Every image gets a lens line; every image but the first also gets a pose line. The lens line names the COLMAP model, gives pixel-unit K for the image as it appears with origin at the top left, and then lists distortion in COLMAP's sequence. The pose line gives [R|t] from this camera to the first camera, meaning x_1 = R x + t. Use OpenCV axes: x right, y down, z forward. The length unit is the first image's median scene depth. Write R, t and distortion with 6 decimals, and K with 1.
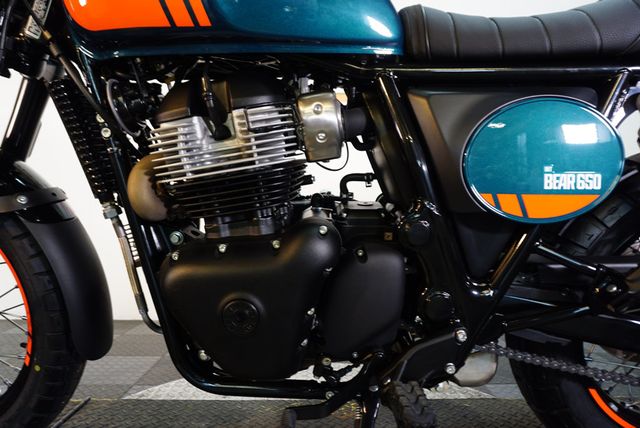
lens RADIAL K [[430.9, 0, 316.9], [0, 430.9, 211.9], [0, 0, 1]] dist [-0.059818, 0.042390]
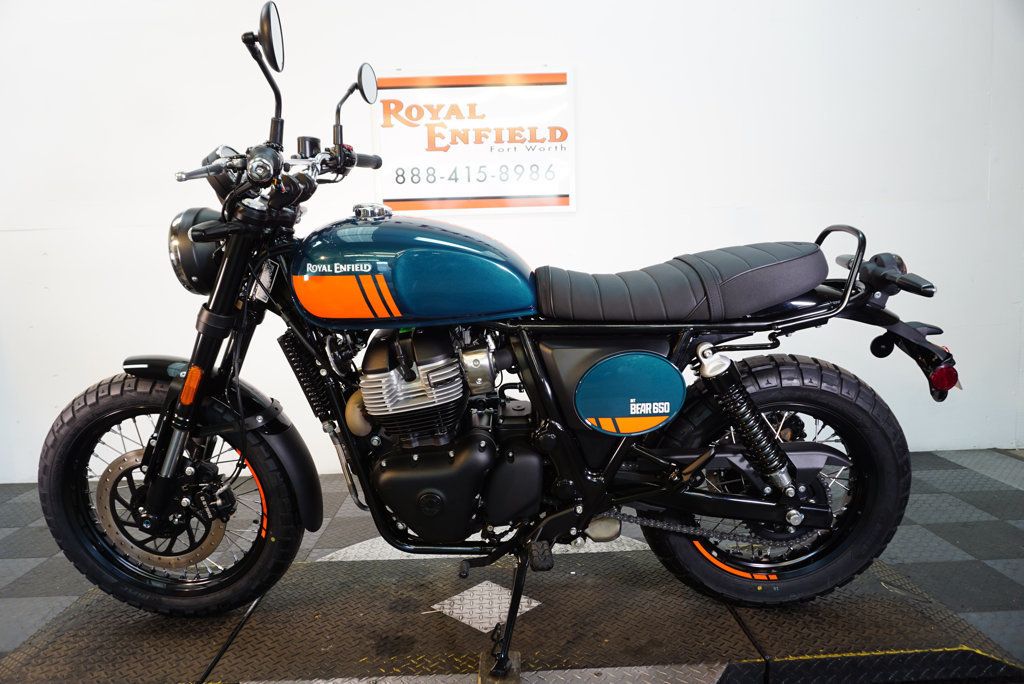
lens RADIAL K [[689.4, 0, 507.1], [0, 689.4, 338.6], [0, 0, 1]] dist [-0.059818, 0.042390]
pose [[0.999454, -0.032989, -0.001948, 0.104895], [0.033016, 0.994220, 0.102161, -0.510097], [-0.001433, -0.102169, 0.994766, -1.208694]]
